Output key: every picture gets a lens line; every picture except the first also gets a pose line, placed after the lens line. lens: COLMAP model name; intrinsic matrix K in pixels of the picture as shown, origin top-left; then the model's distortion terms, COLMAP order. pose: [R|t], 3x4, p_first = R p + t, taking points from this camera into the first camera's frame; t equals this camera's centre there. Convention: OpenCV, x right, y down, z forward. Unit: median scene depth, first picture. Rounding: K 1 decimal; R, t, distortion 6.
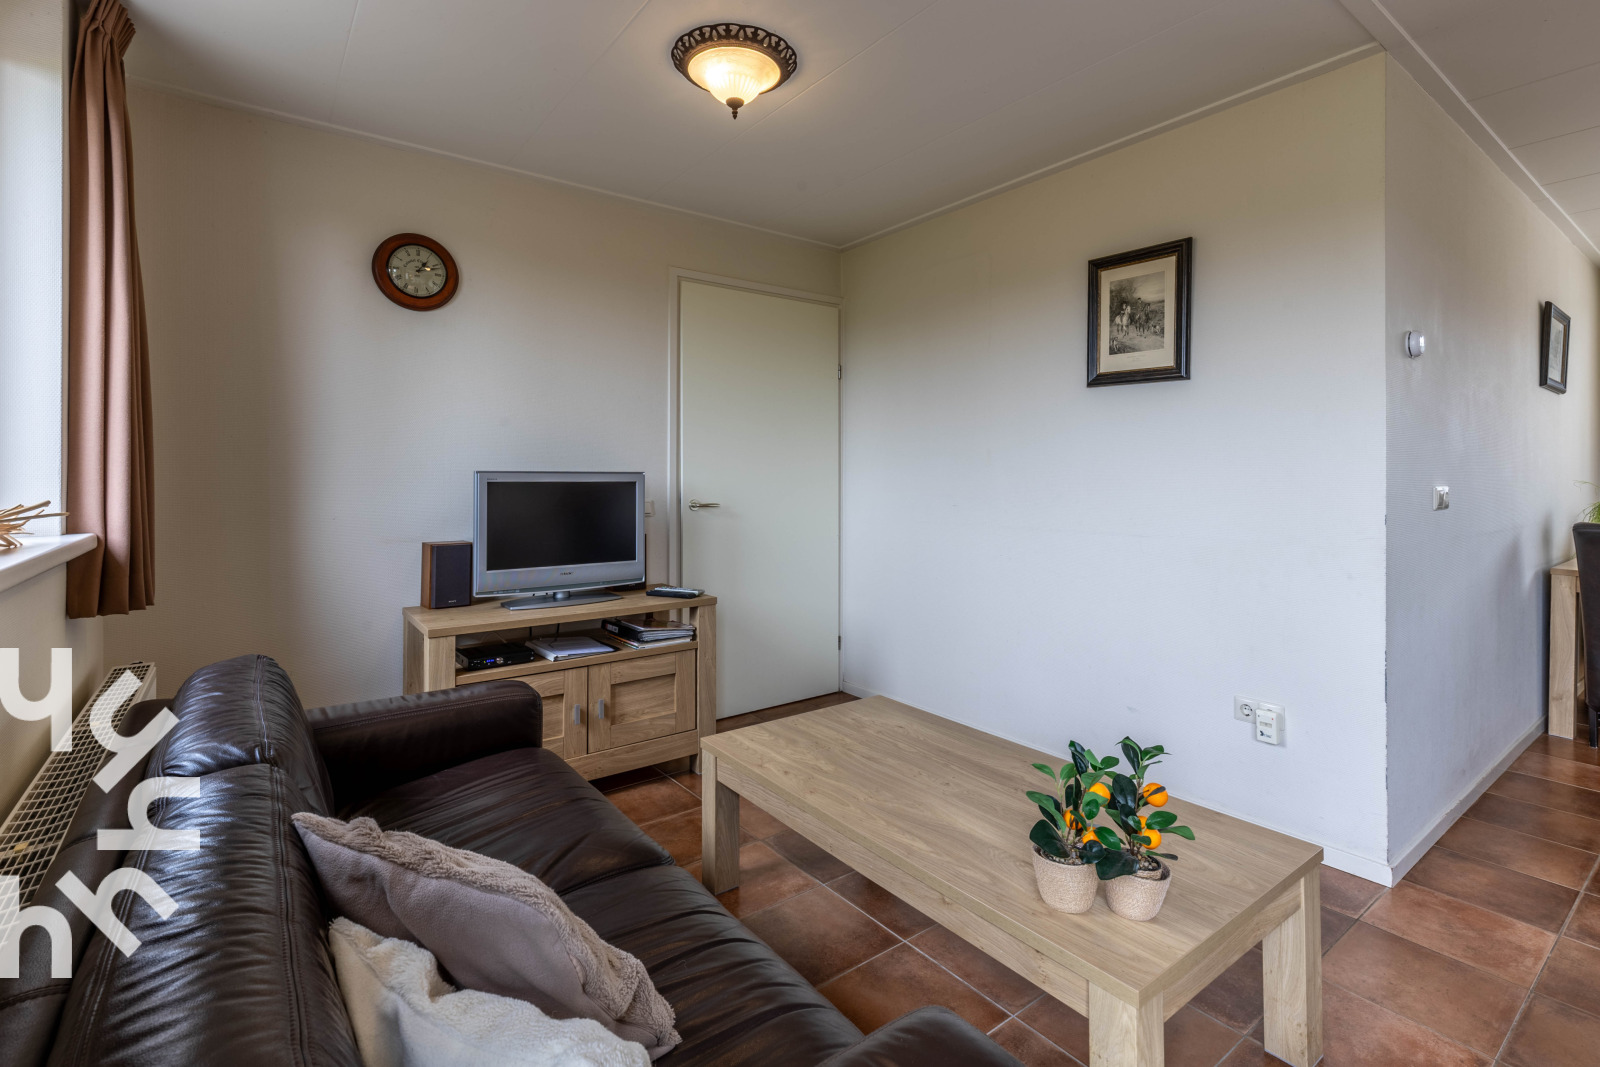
lens RADIAL K [[737.6, 0, 838.3], [0, 737.6, 475.8], [0, 0, 1]] dist [0.000178, 0.000140]
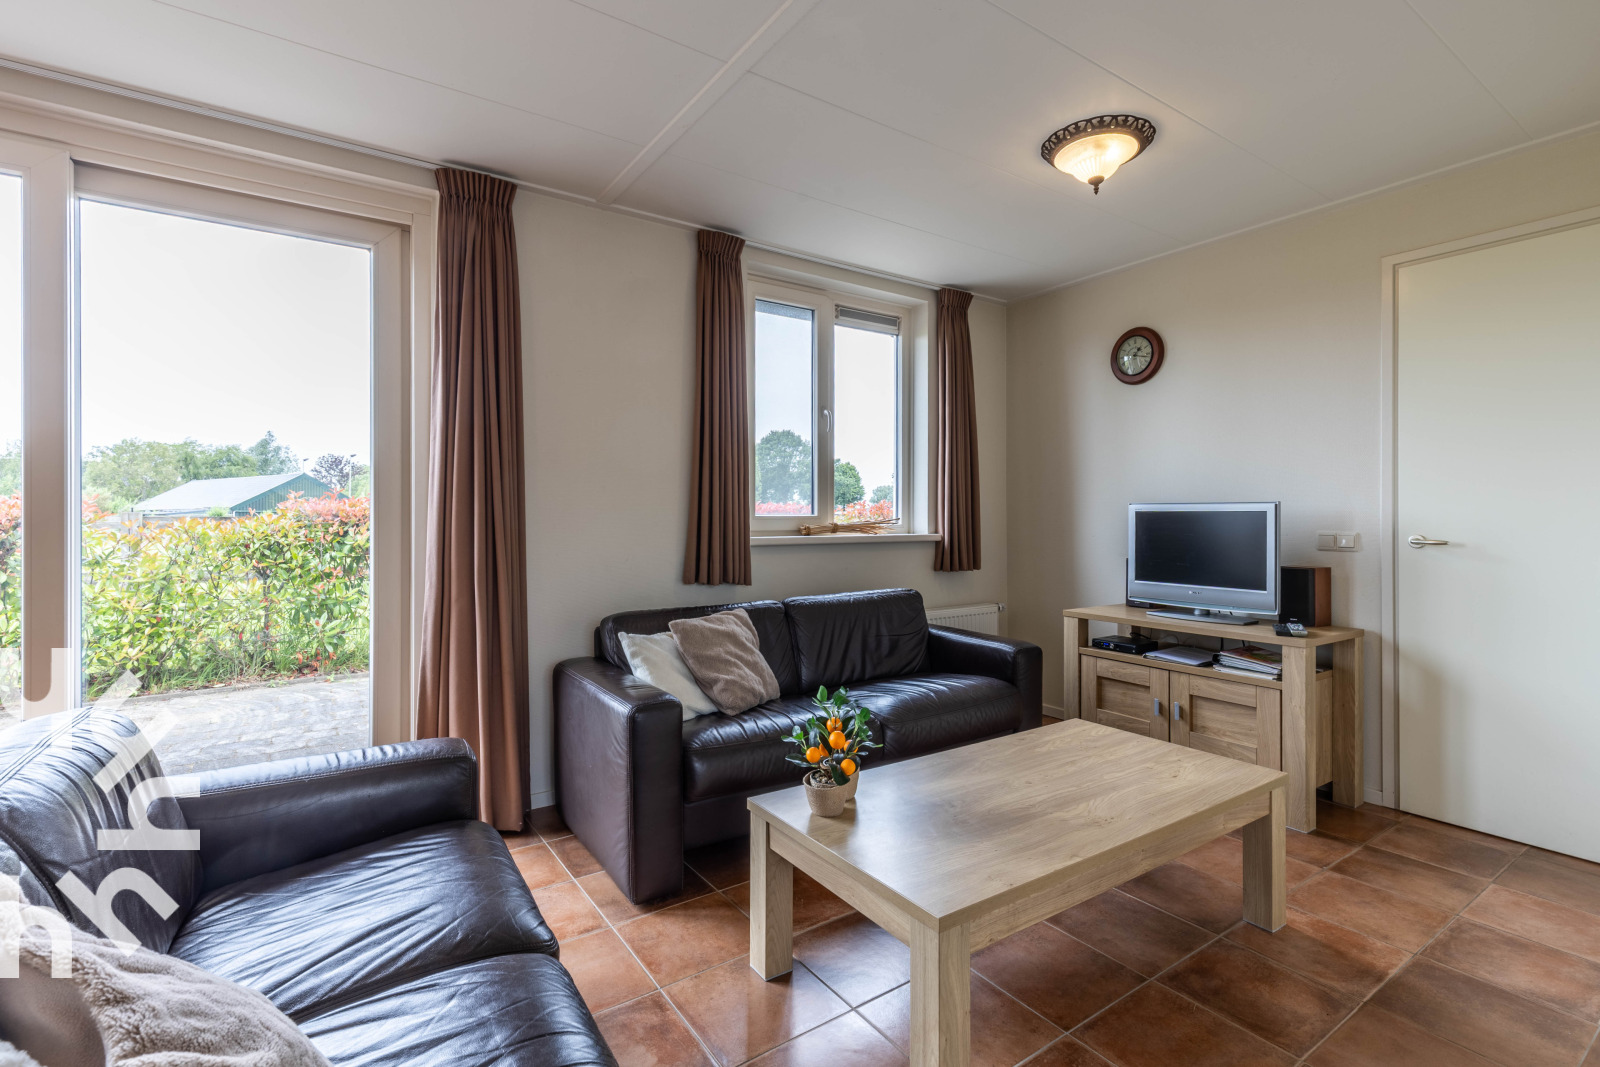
lens RADIAL K [[737.6, 0, 790.9], [0, 737.6, 525.3], [0, 0, 1]] dist [0.000178, 0.000140]
pose [[-0.075878, 0.014266, -0.997015, 0.862050], [0.002287, 0.999898, 0.014133, 0.012097], [0.997114, -0.001207, -0.075903, 0.497266]]
